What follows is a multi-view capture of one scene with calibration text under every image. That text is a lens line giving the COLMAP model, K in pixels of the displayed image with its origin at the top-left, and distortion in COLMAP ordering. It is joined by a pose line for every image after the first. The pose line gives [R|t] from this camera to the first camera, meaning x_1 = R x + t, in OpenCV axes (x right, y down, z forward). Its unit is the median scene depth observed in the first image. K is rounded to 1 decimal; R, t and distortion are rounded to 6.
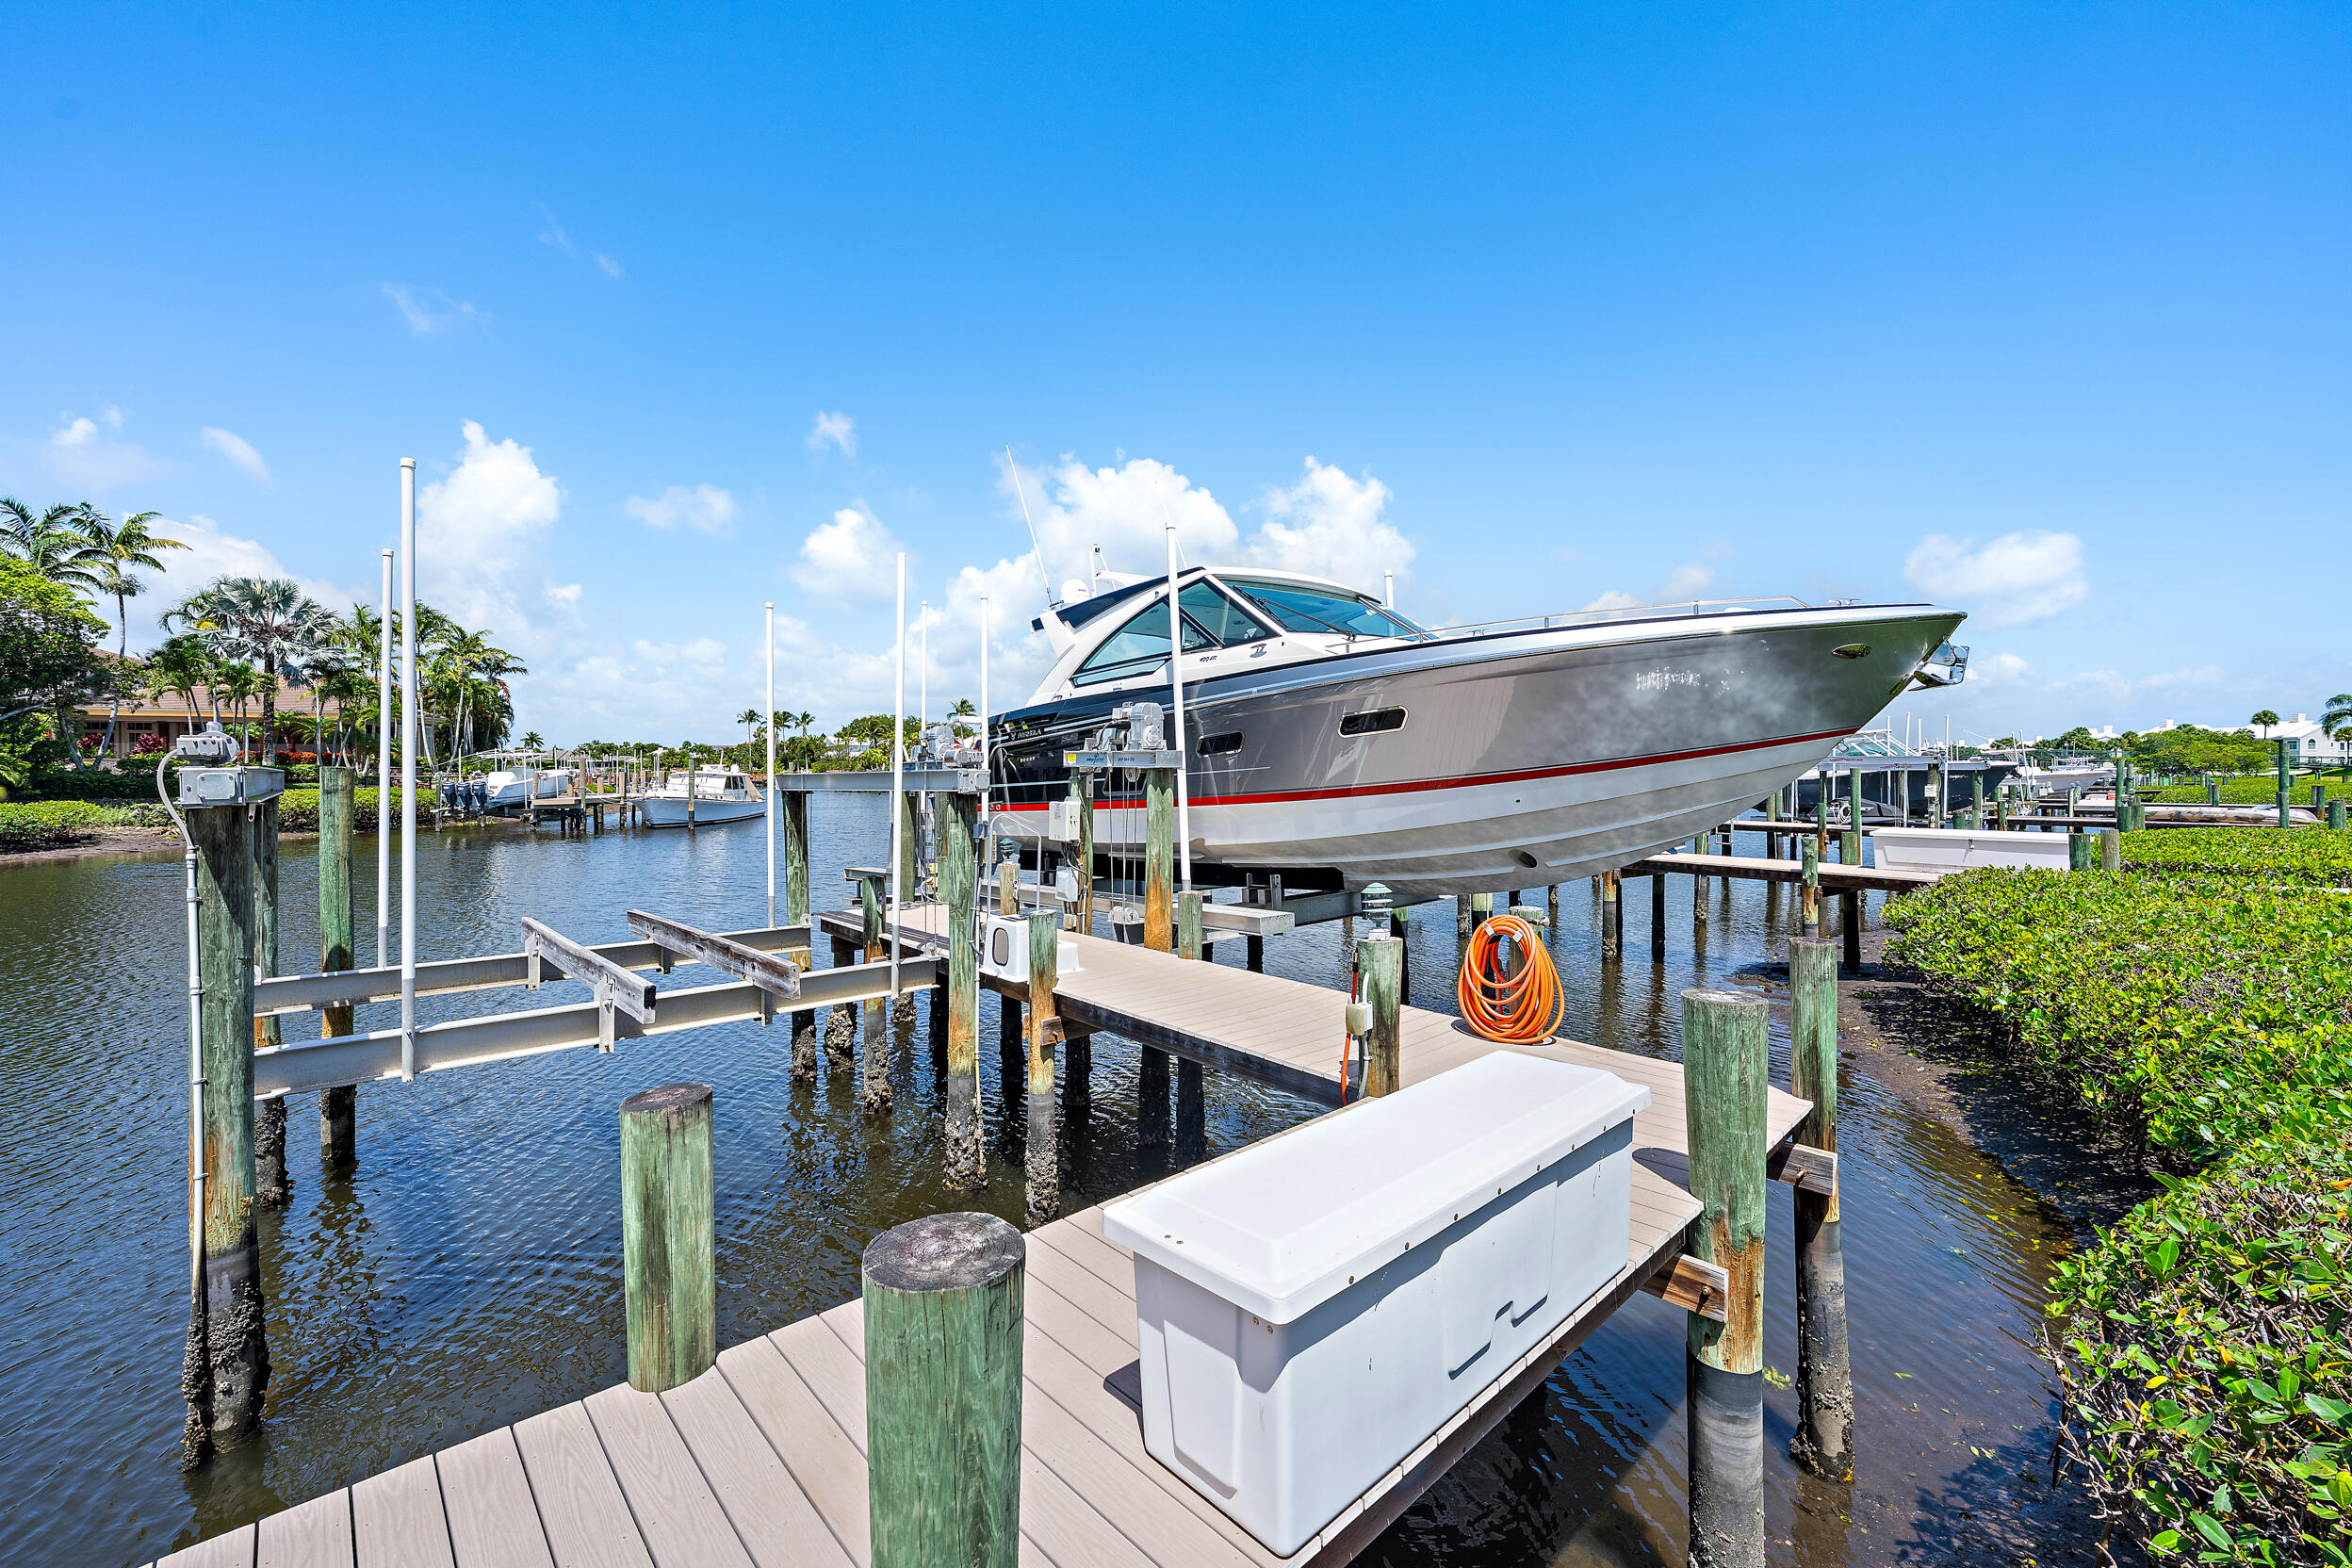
lens RADIAL K [[918.6, 0, 1180.0], [0, 918.6, 780.4], [0, 0, 1]] dist [-0.002152, 0.000035]
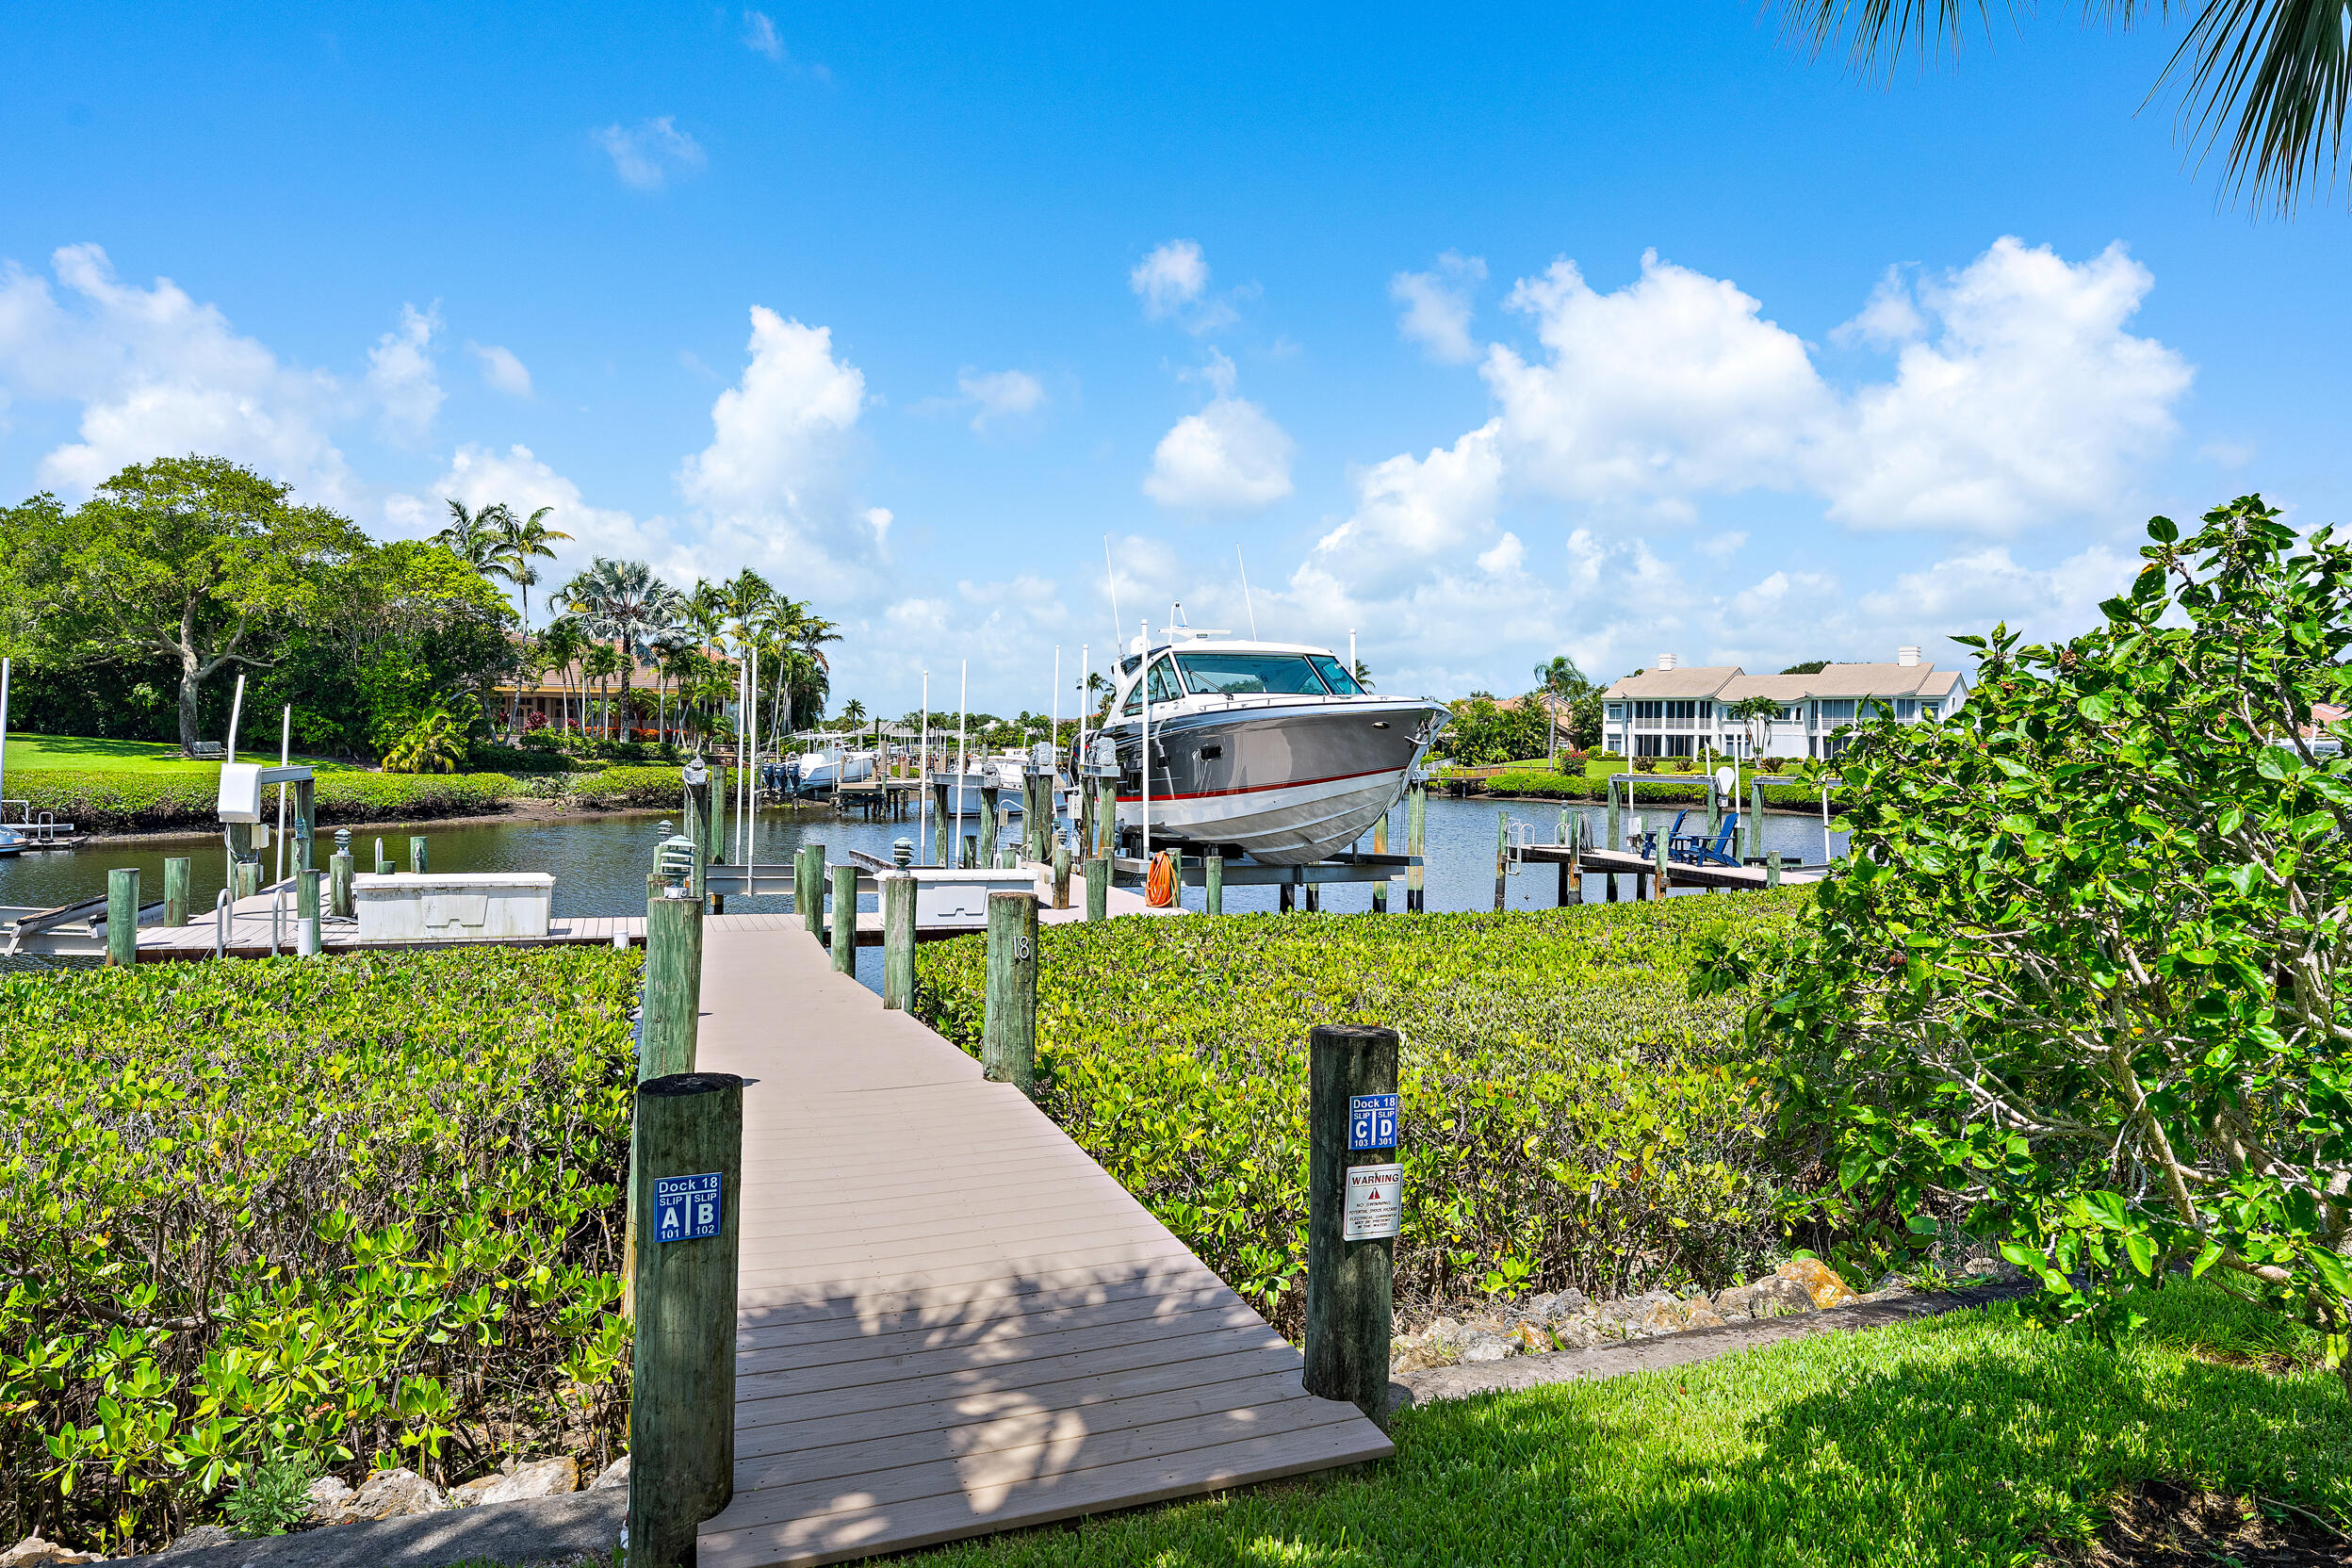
lens RADIAL K [[1425.7, 0, 1211.2], [0, 1425.7, 793.7], [0, 0, 1]] dist [-0.001724, -0.001172]
pose [[0.931184, 0.030979, -0.363230, 0.196861], [-0.025658, 0.999481, 0.019465, -0.007071], [0.363645, -0.008806, 0.931496, -0.245531]]
